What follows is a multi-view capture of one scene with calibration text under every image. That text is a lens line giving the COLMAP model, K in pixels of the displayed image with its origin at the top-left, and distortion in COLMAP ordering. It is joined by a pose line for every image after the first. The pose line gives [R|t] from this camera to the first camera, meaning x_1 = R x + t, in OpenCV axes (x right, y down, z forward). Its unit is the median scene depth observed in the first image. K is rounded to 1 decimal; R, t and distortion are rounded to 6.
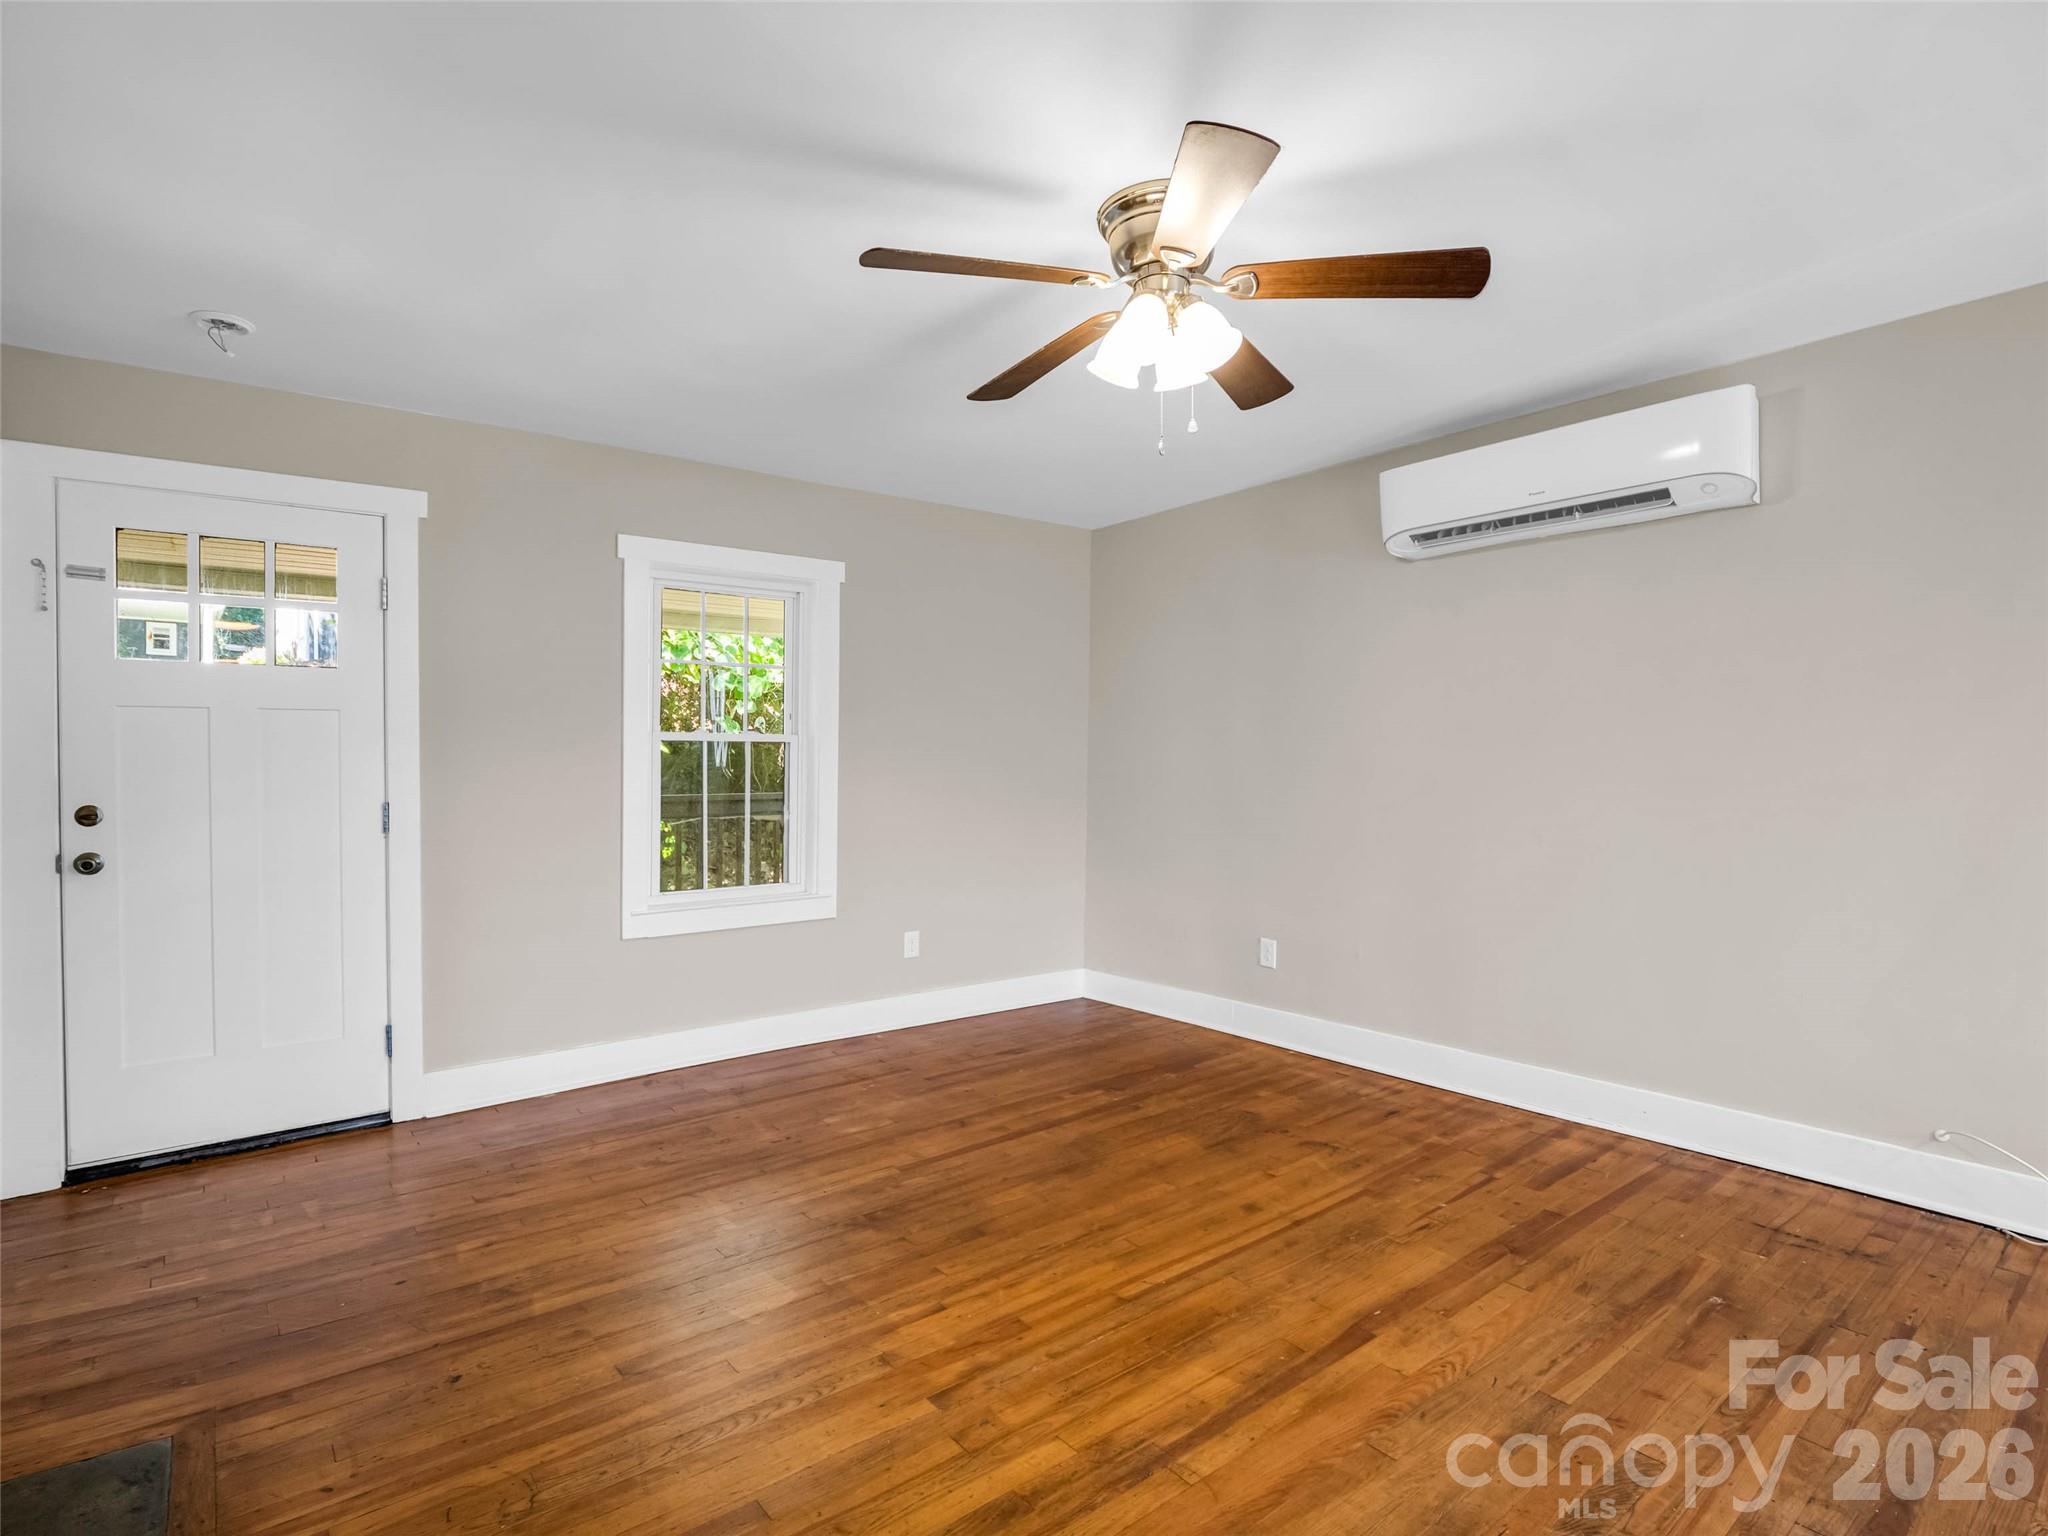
lens RADIAL K [[1033.8, 0, 1010.4], [0, 1033.8, 766.2], [0, 0, 1]] dist [0.000908, -0.009559]
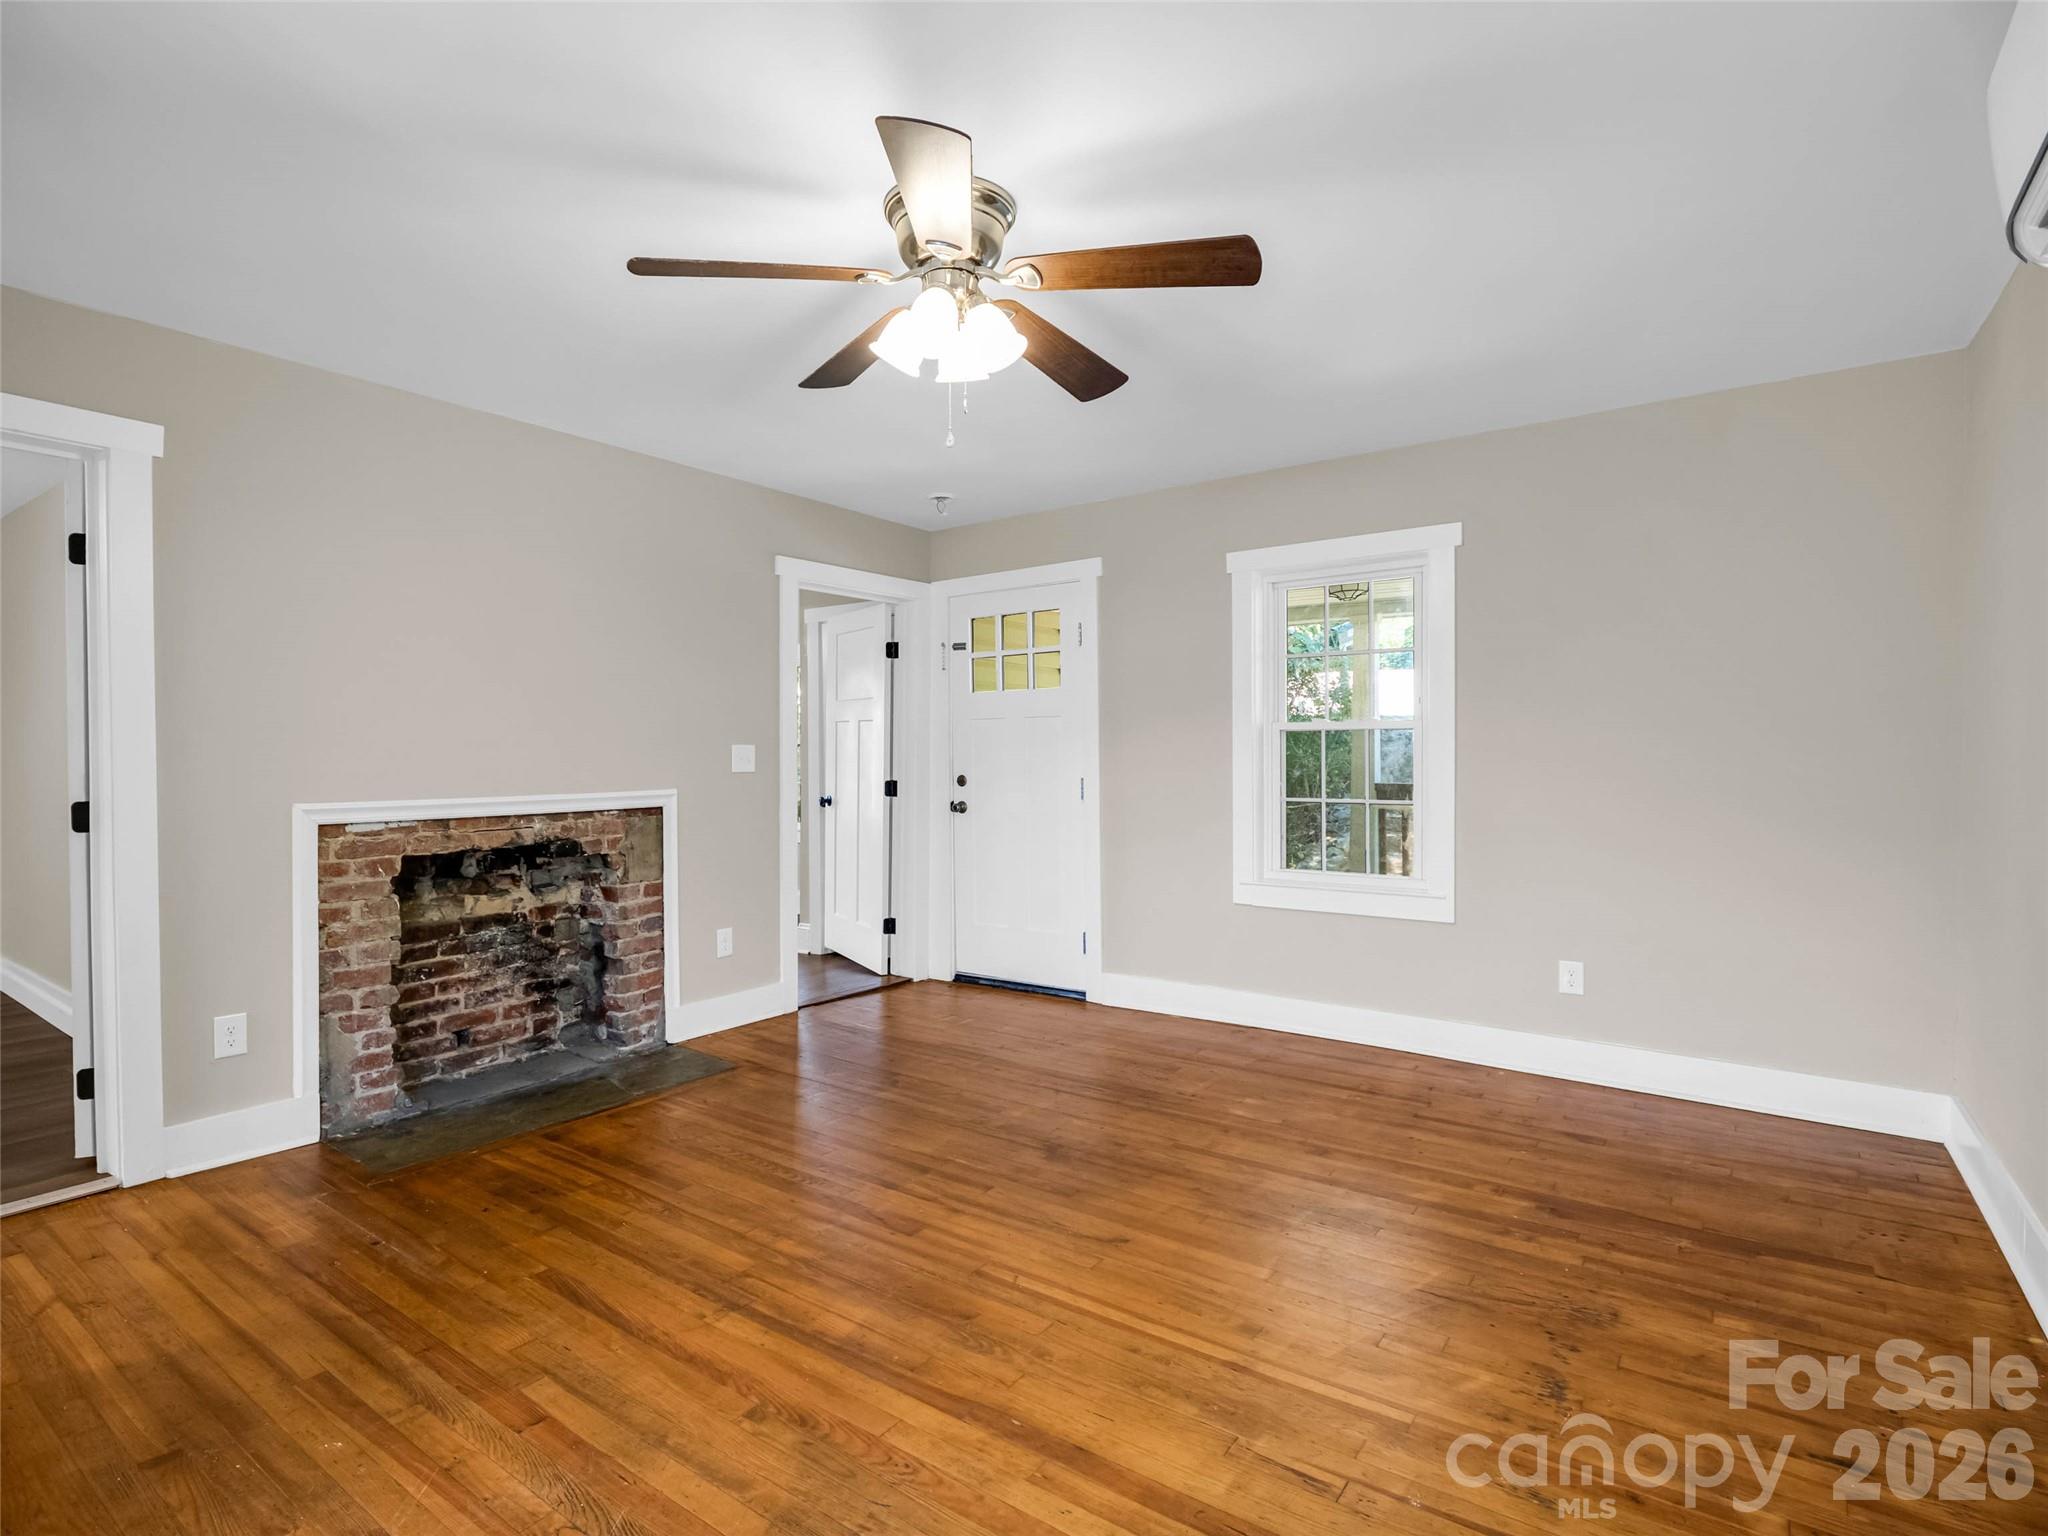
lens RADIAL K [[1033.8, 0, 1036.8], [0, 1033.8, 759.0], [0, 0, 1]] dist [0.000908, -0.009559]
pose [[0.279391, 0.003731, -0.960170, 0.742747], [-0.001463, 0.999993, 0.003460, 0.003340], [0.960176, 0.000438, 0.279394, 0.515298]]
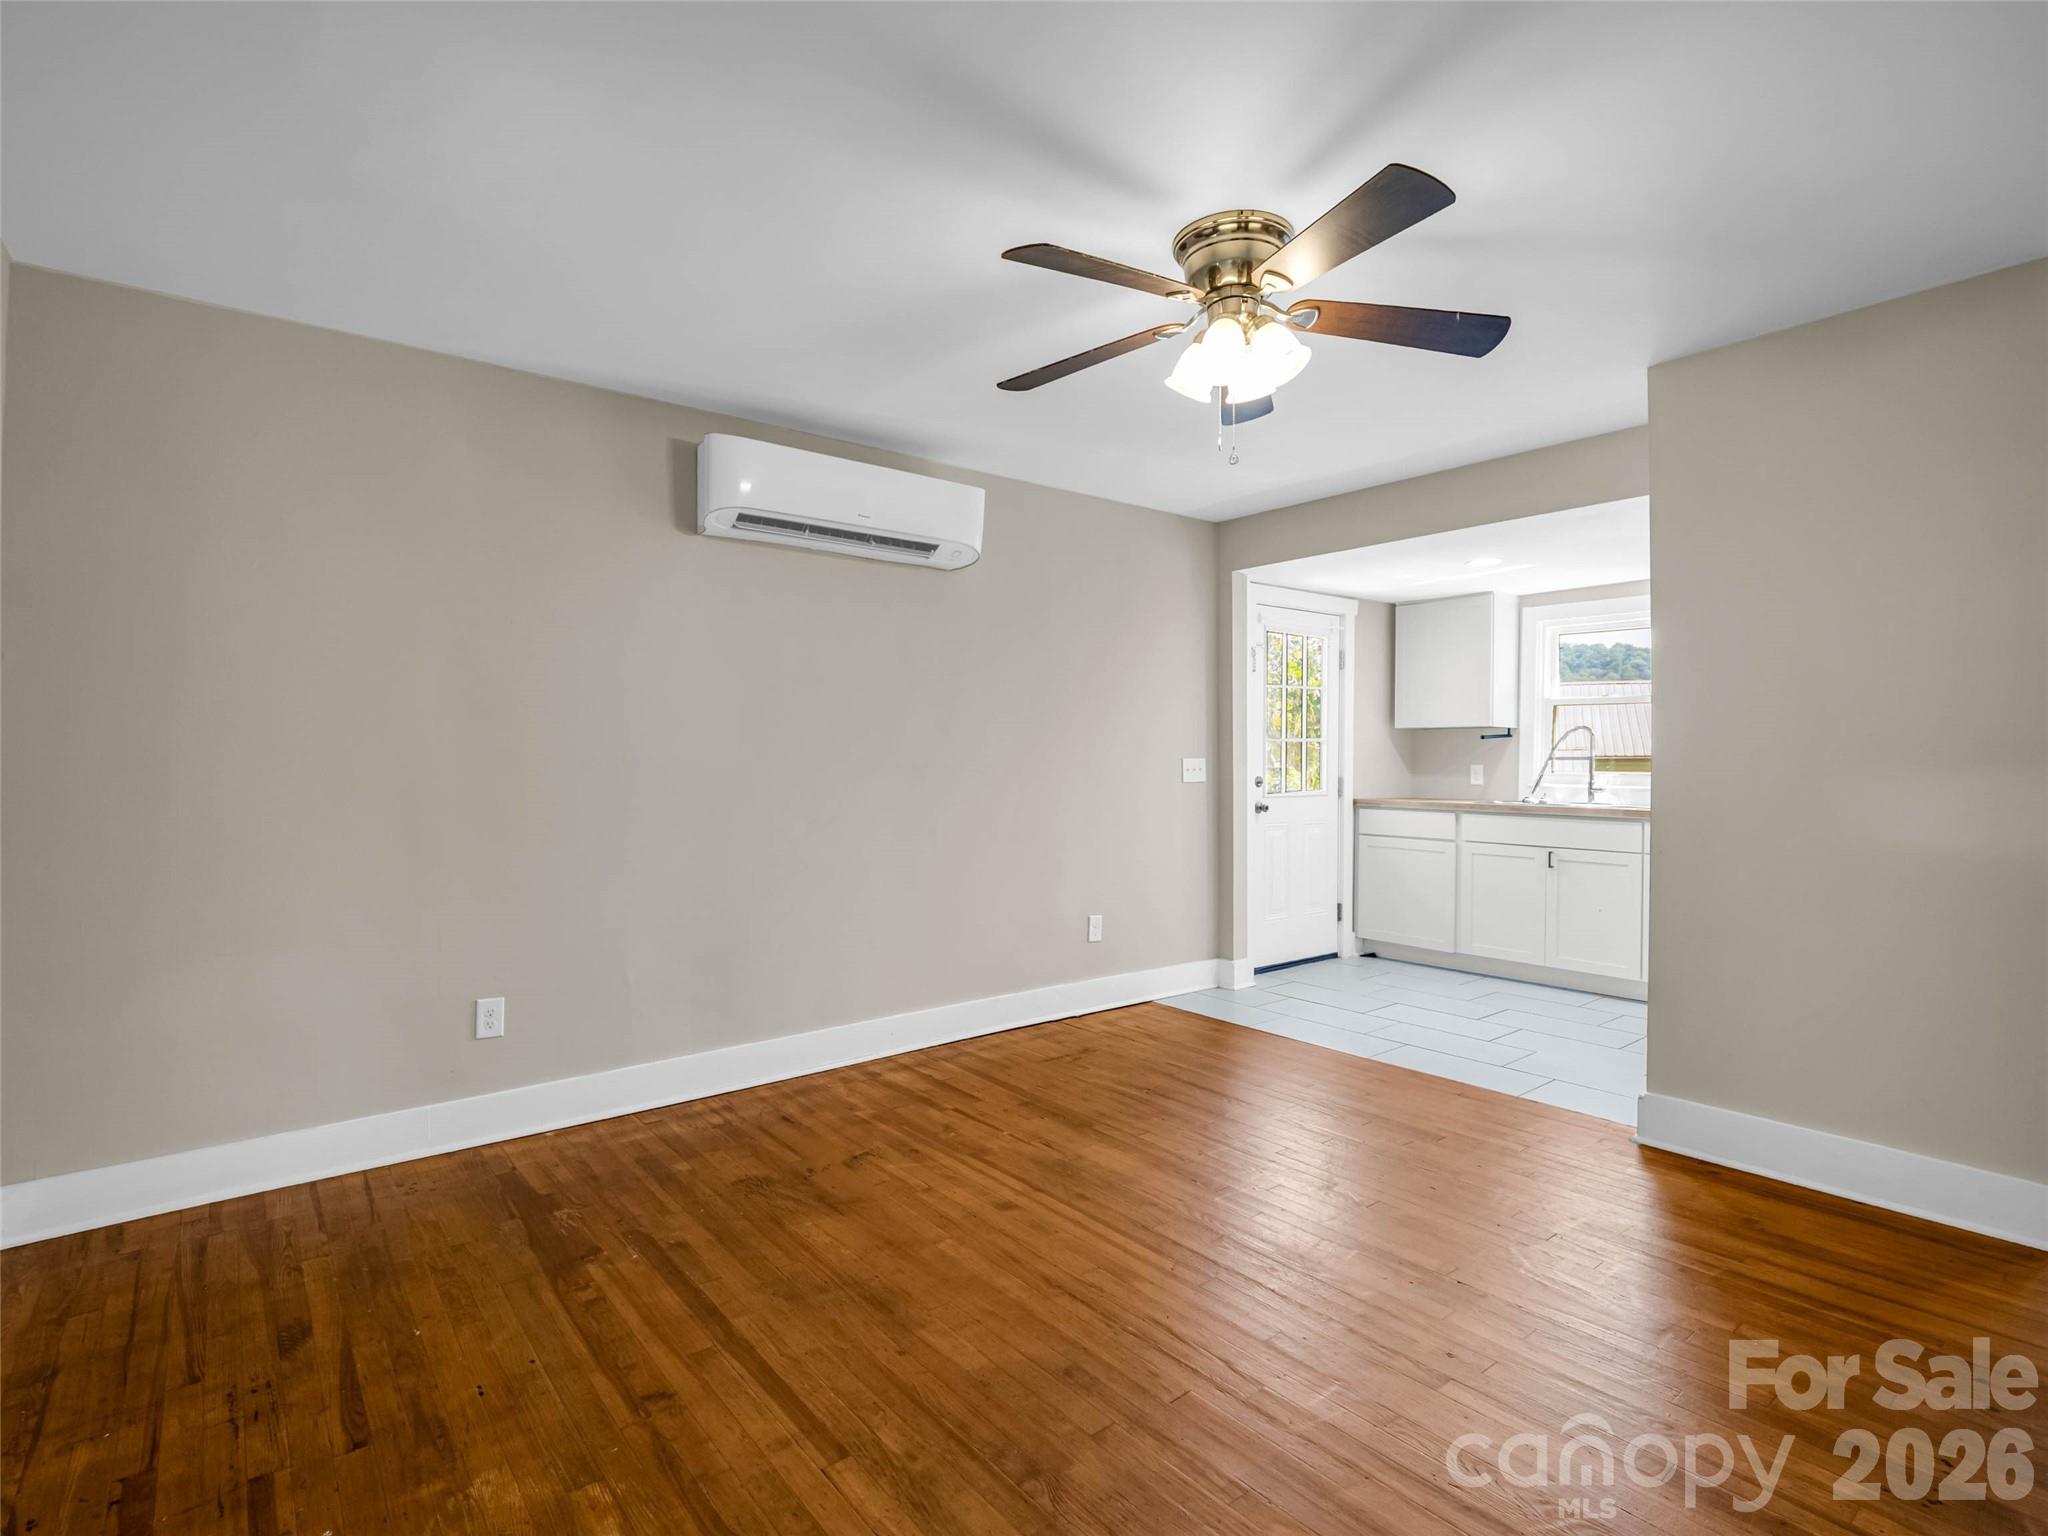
lens RADIAL K [[1033.8, 0, 1021.5], [0, 1033.8, 761.8], [0, 0, 1]] dist [0.000908, -0.009559]
pose [[-0.009554, -0.002328, 0.999952, -0.606267], [0.007721, 0.999967, 0.002402, 0.003010], [-0.999925, 0.007744, -0.009535, 0.805914]]
